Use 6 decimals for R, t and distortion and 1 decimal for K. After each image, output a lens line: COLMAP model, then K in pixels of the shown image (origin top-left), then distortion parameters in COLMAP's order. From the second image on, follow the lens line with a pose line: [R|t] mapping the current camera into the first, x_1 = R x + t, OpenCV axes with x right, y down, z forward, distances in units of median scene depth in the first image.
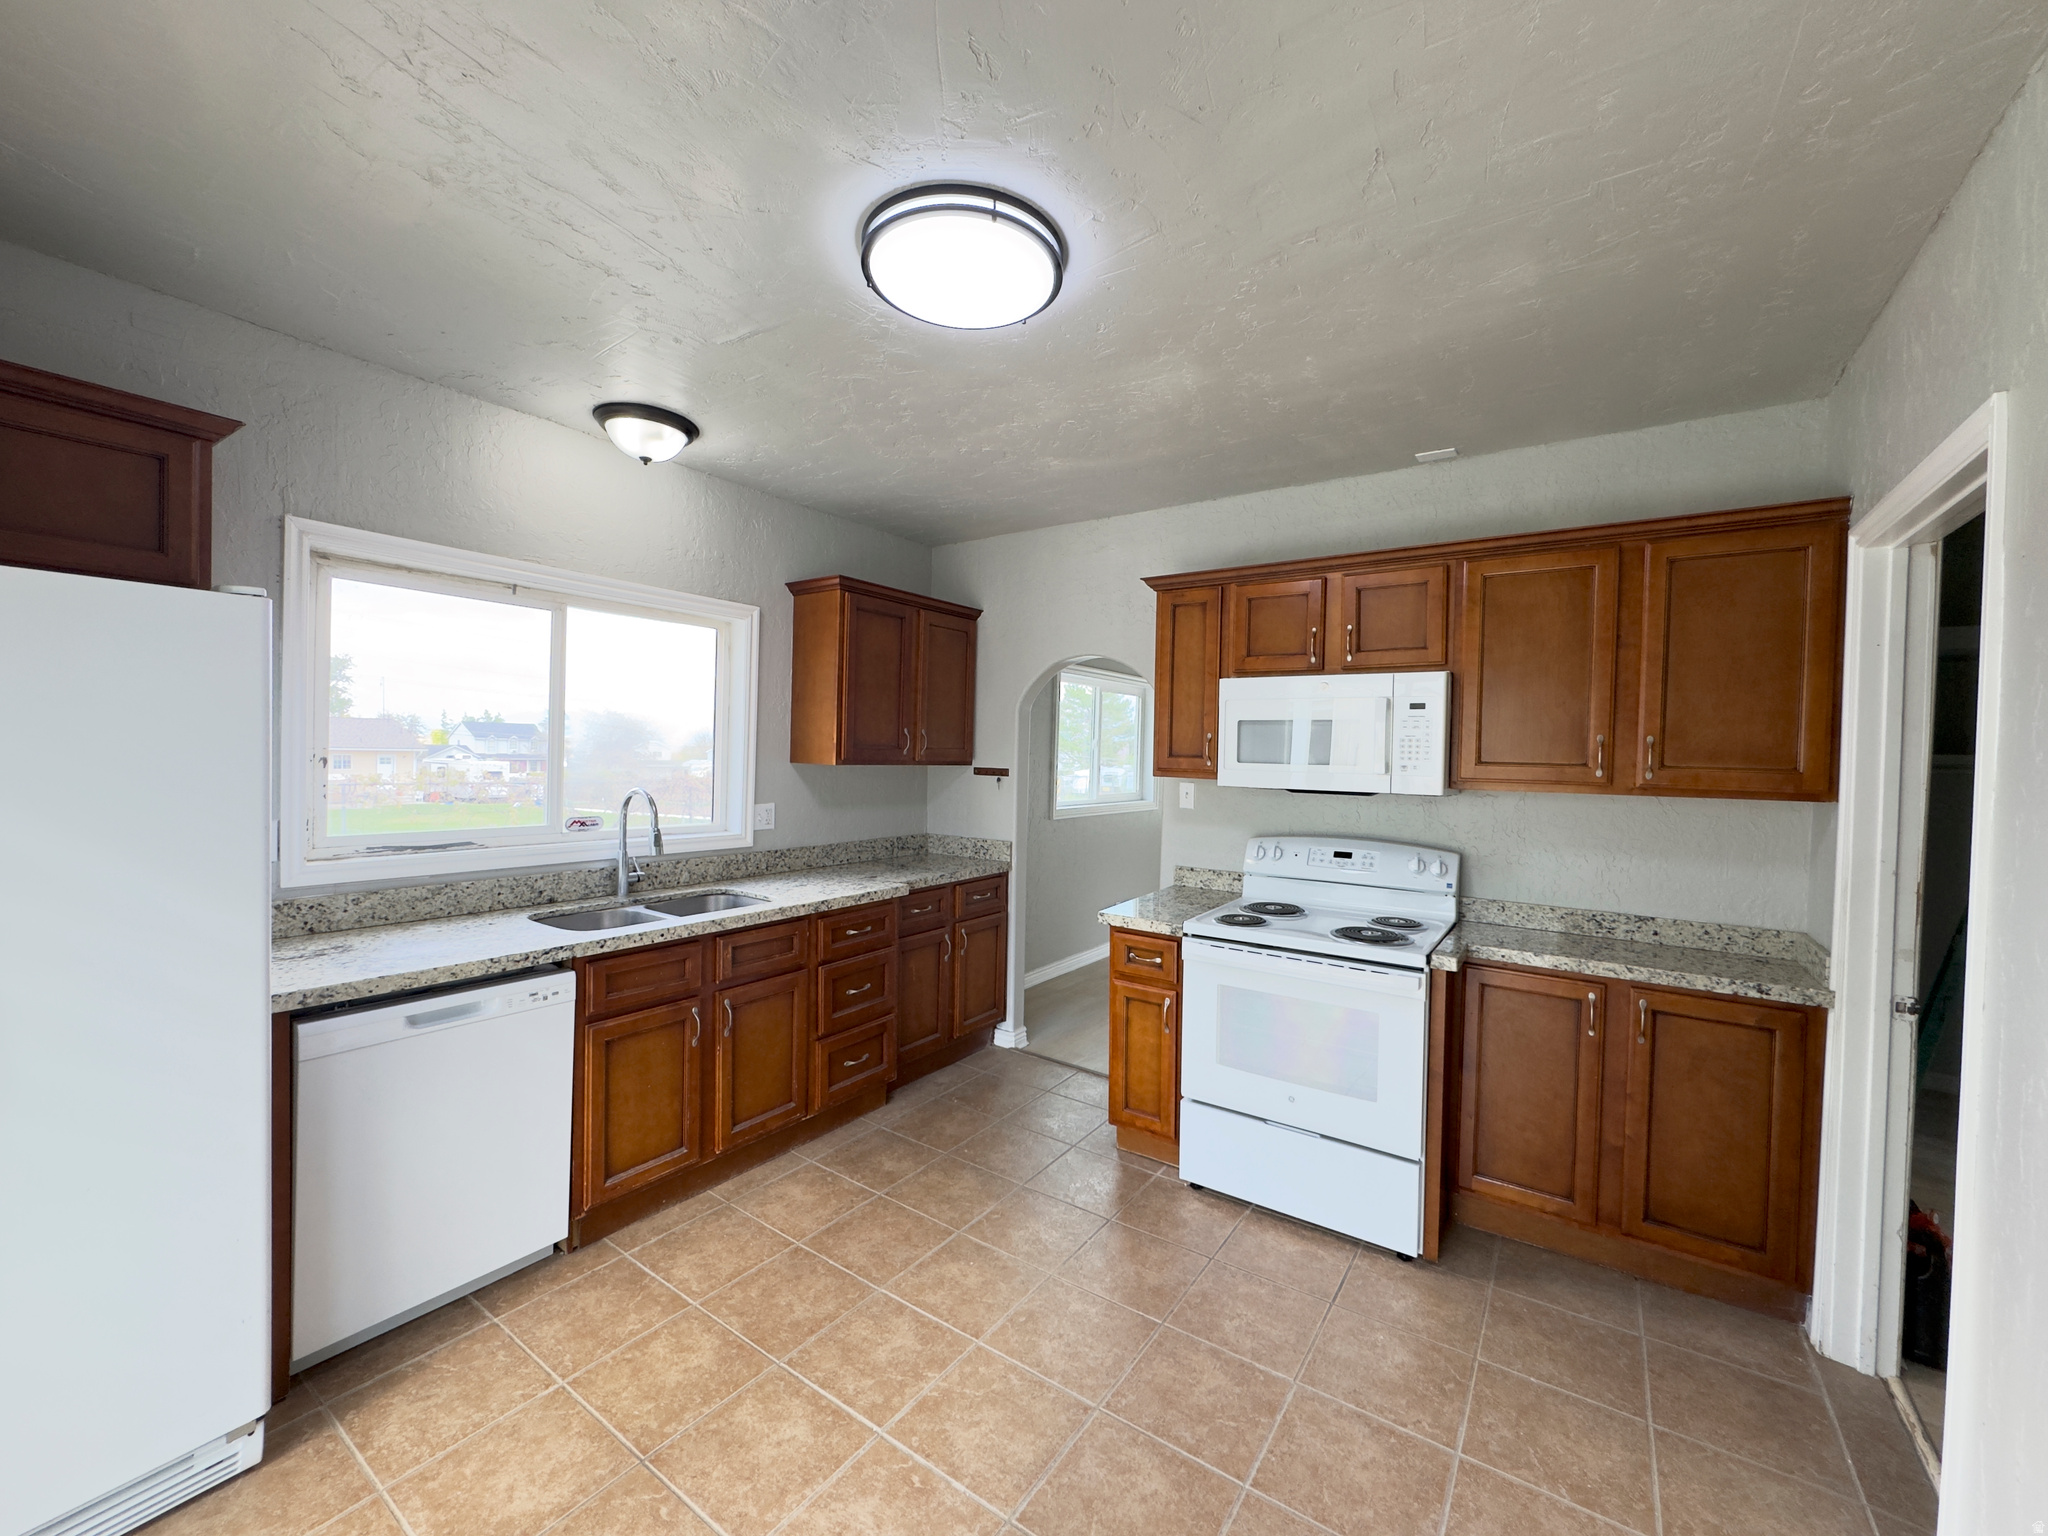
lens RADIAL K [[815.8, 0, 1021.4], [0, 815.8, 764.1], [0, 0, 1]] dist [-0.000276, -0.000122]
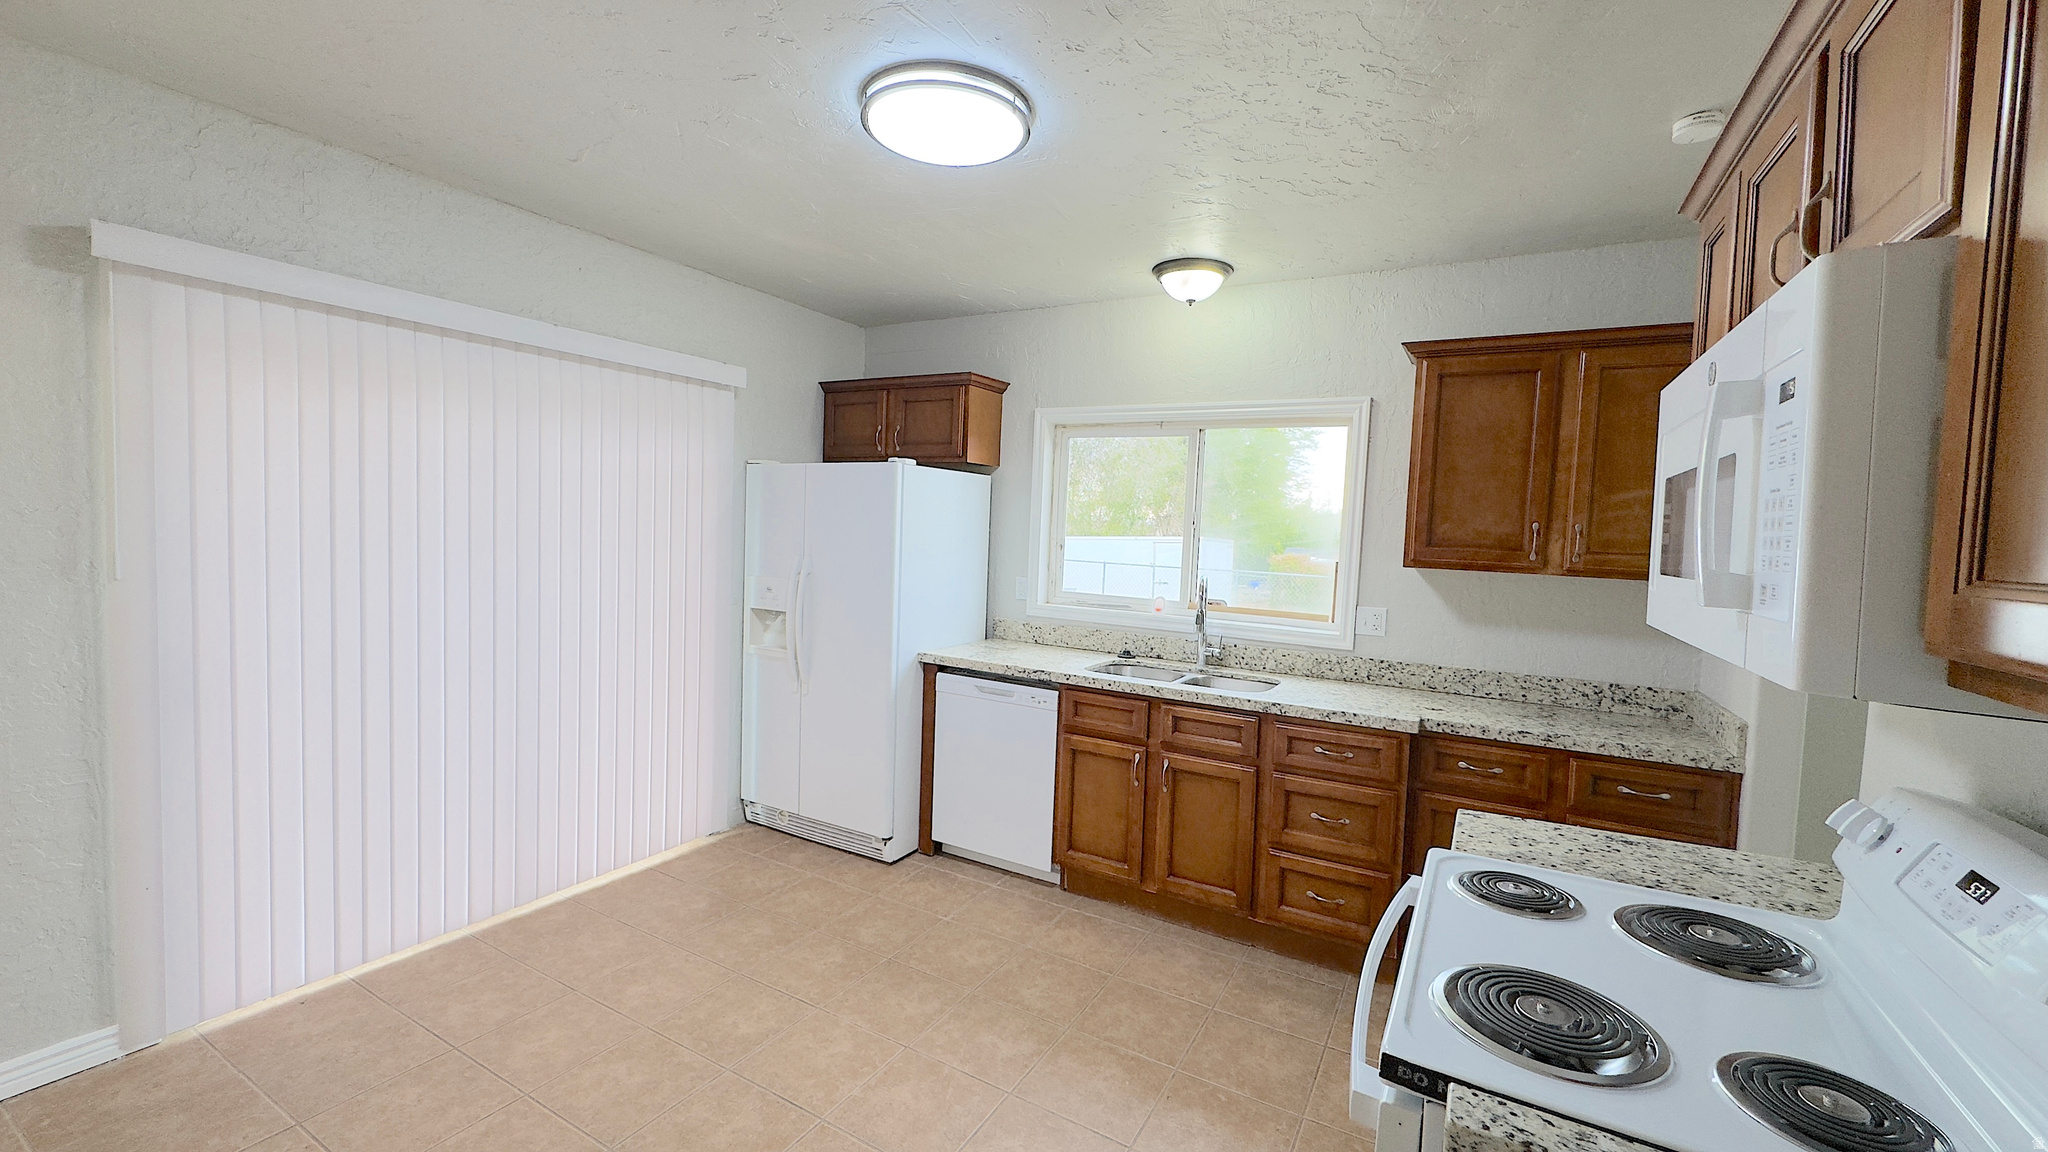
lens RADIAL K [[821.4, 0, 1019.9], [0, 821.4, 571.5], [0, 0, 1]] dist [-0.006366, 0.000935]
pose [[0.086390, 0.030670, -0.995789, 0.781157], [-0.055489, 0.998123, 0.025928, 0.008334], [0.994715, 0.053016, 0.087930, 0.705455]]
